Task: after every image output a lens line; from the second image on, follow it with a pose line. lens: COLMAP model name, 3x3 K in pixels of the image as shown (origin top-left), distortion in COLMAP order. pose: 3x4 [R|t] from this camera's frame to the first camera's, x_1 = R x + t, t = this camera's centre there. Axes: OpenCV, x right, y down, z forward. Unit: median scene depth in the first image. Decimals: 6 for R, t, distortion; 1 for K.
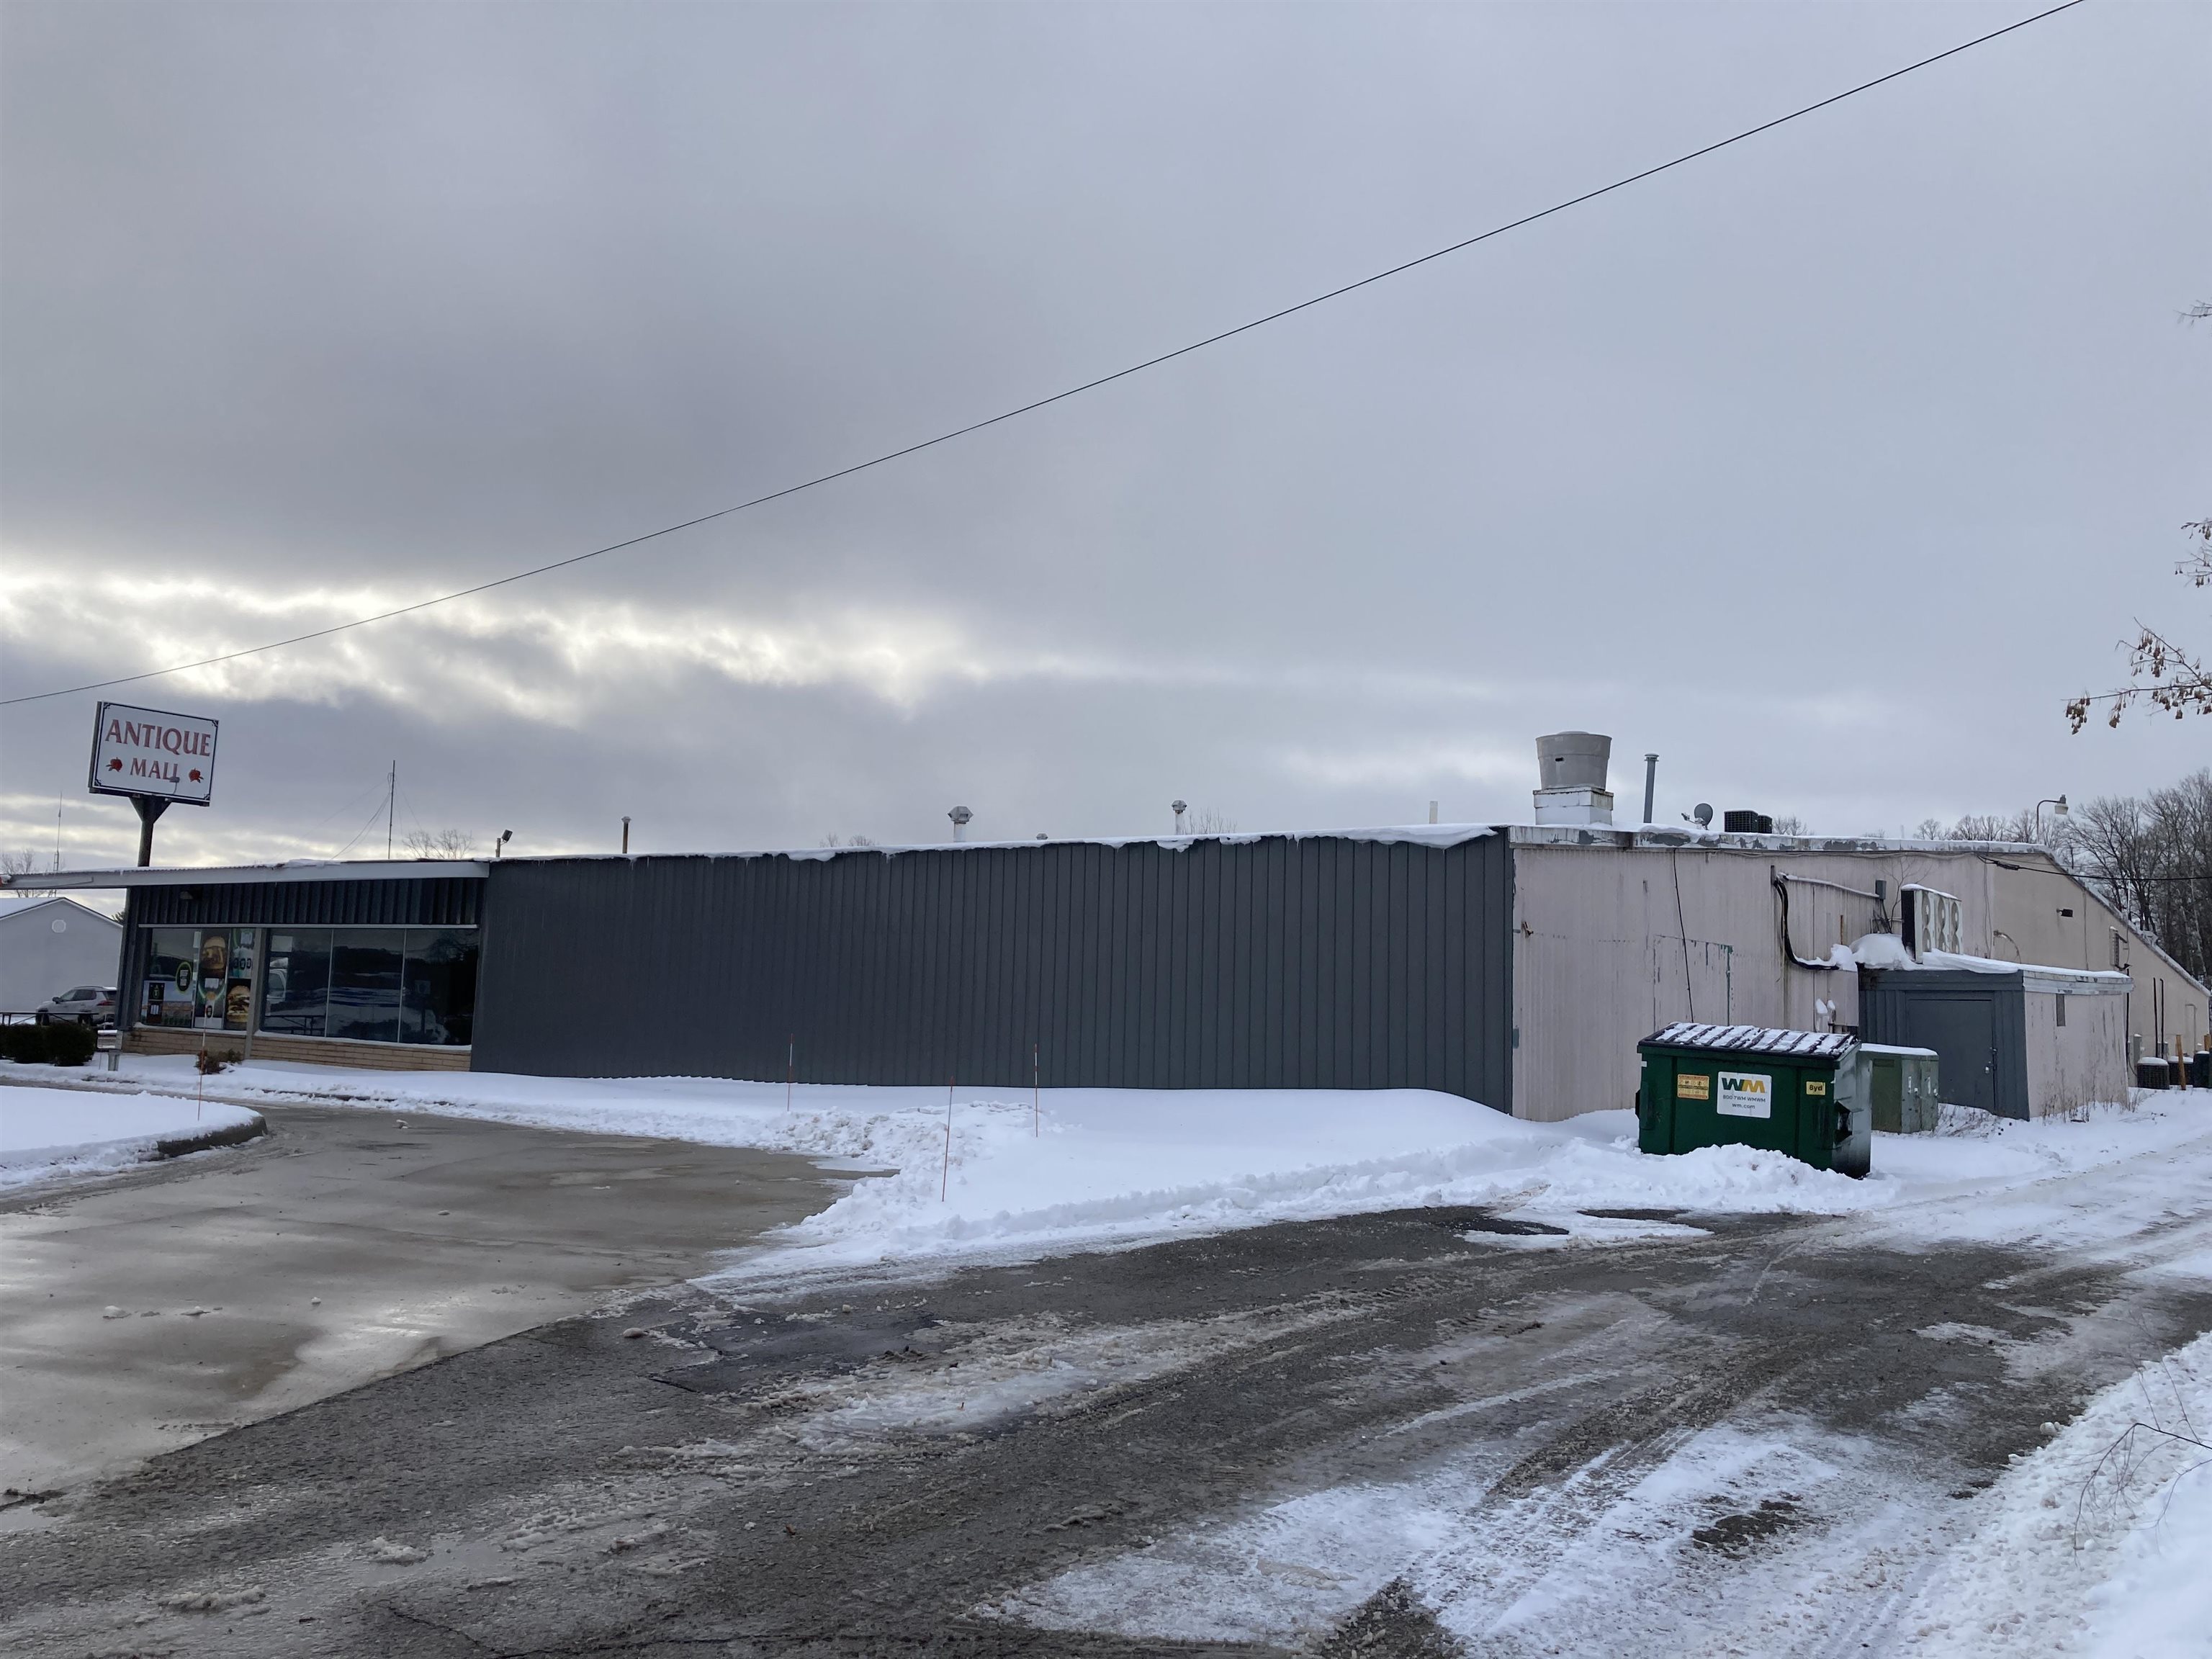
lens RADIAL K [[1840.1, 0, 1106.0], [0, 1840.1, 829.5], [0, 0, 1]] dist [0.163242, -0.319871]
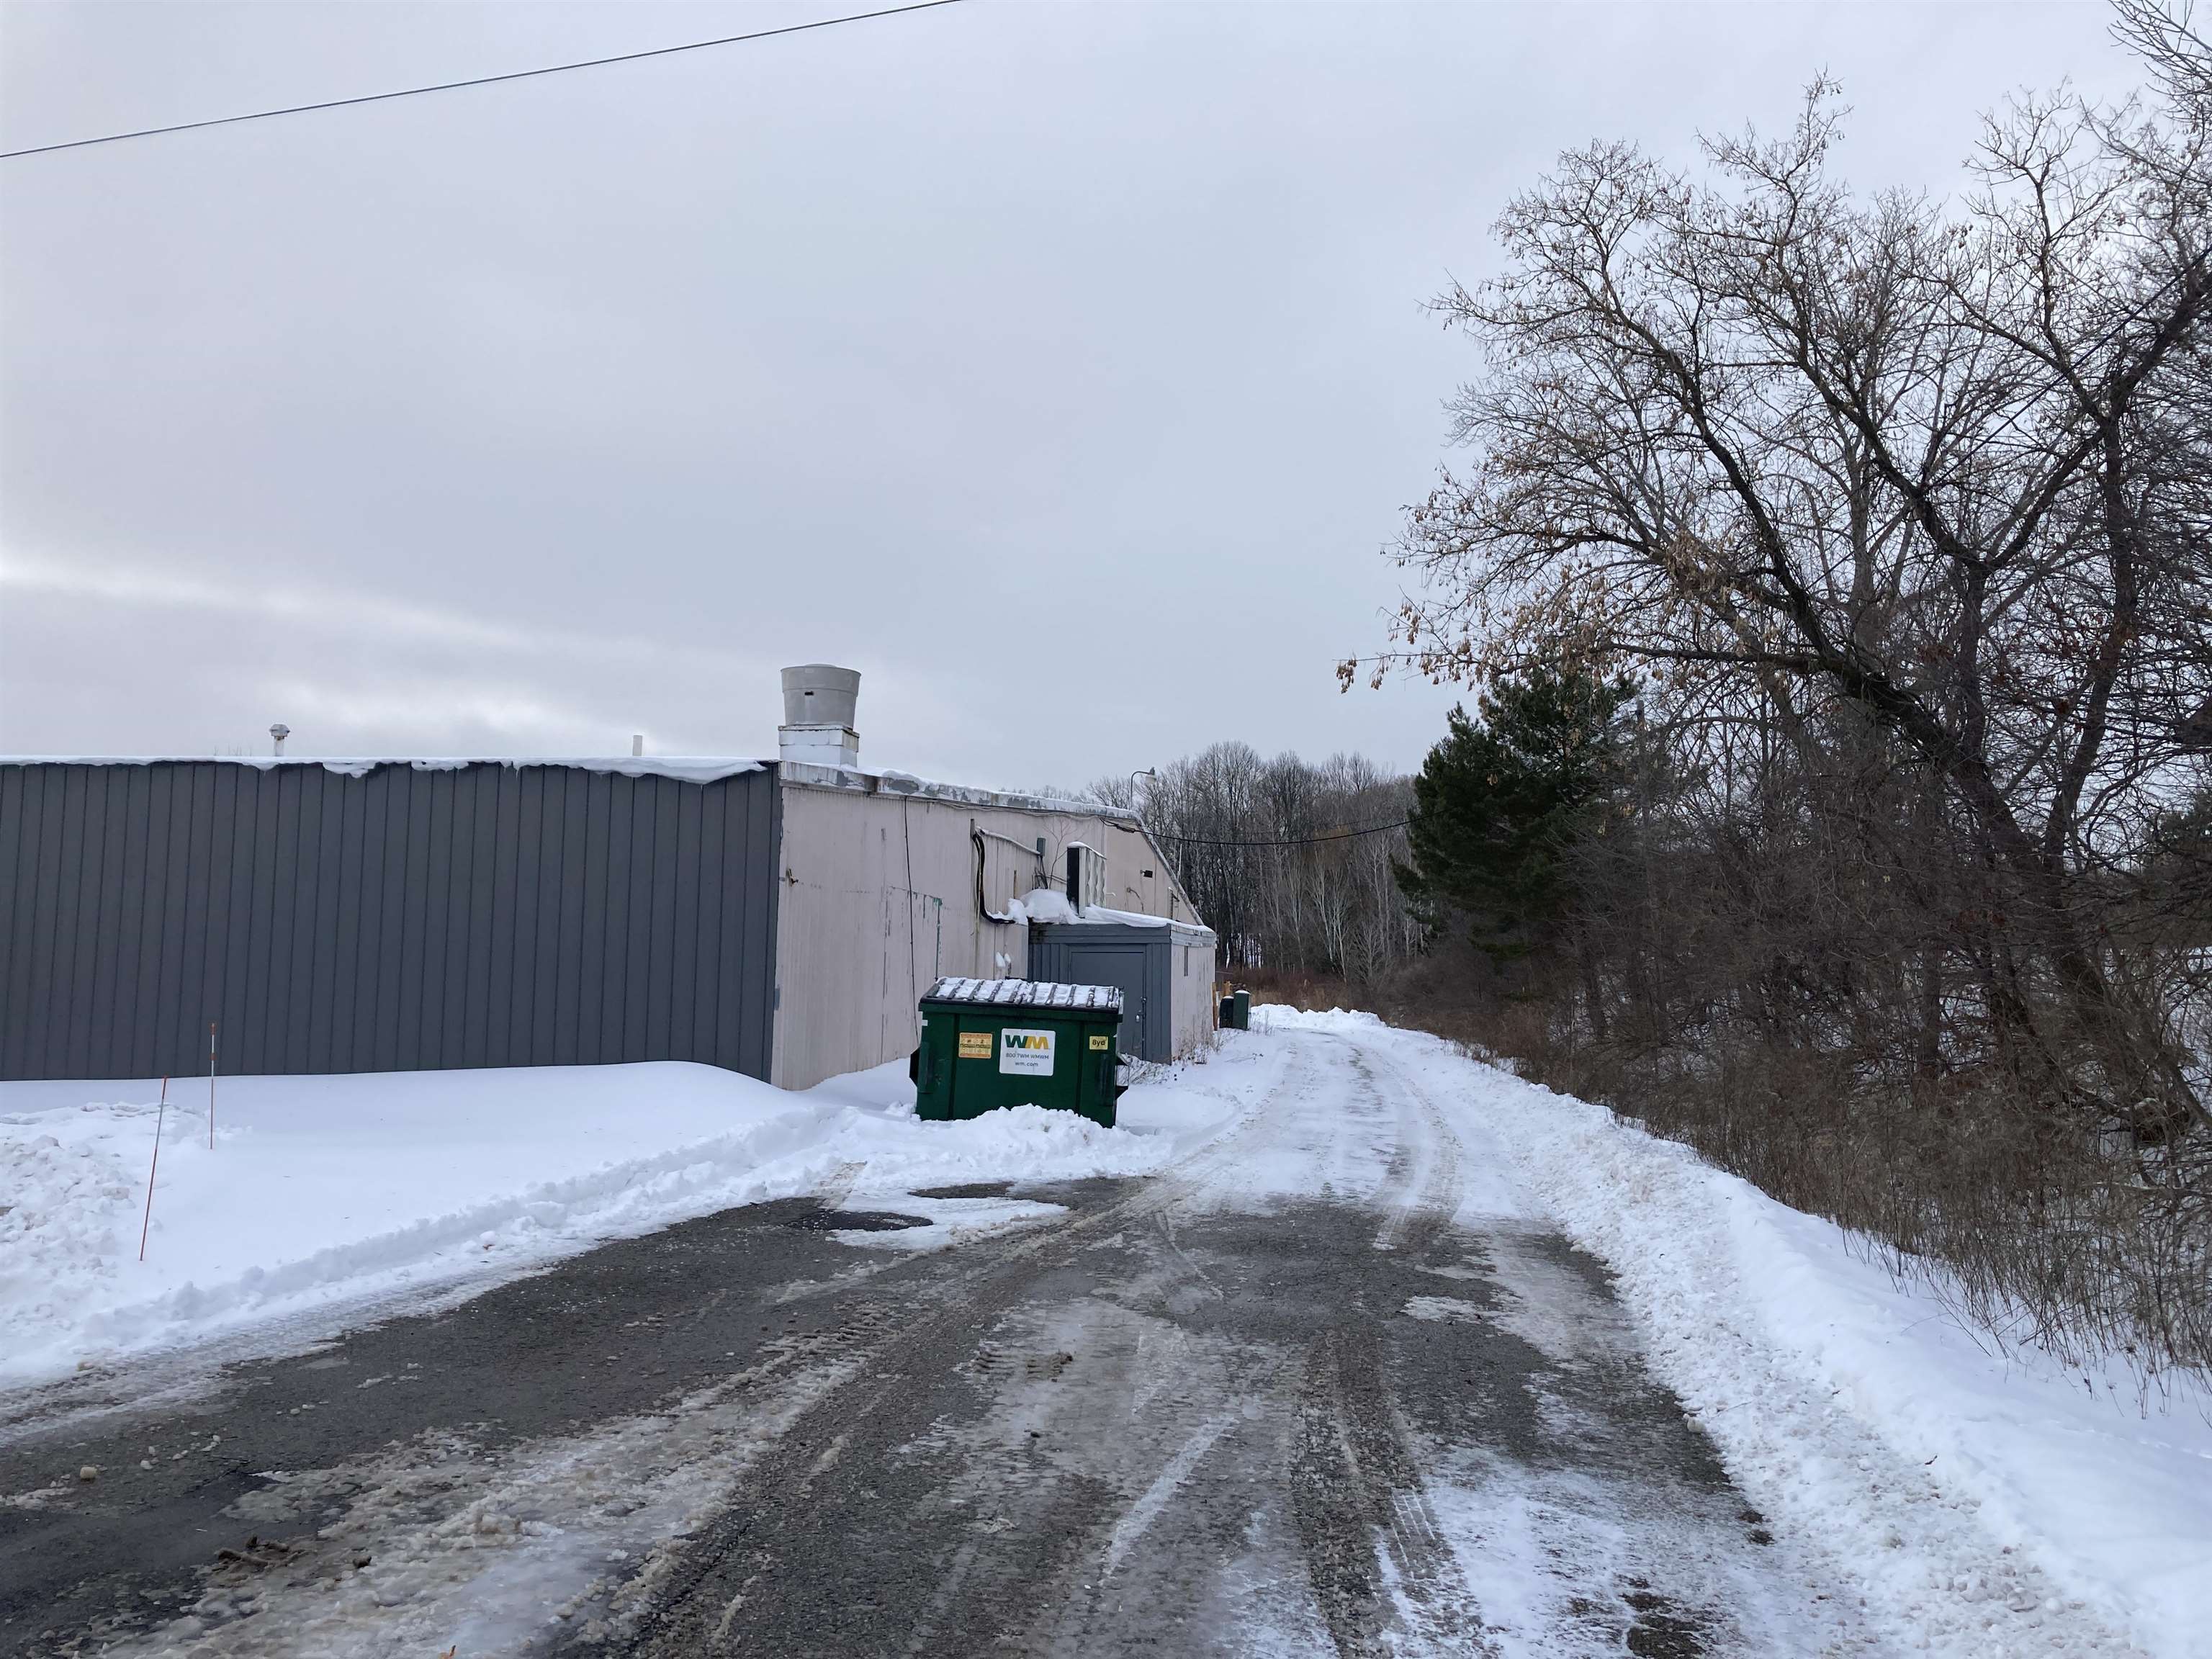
lens RADIAL K [[1810.1, 0, 1105.9], [0, 1810.1, 766.9], [0, 0, 1]] dist [0.032722, -0.017100]
pose [[0.866645, 0.045133, 0.496880, -0.085324], [-0.037929, 0.998978, -0.024585, 0.017609], [-0.497482, 0.002460, 0.867471, 0.175871]]
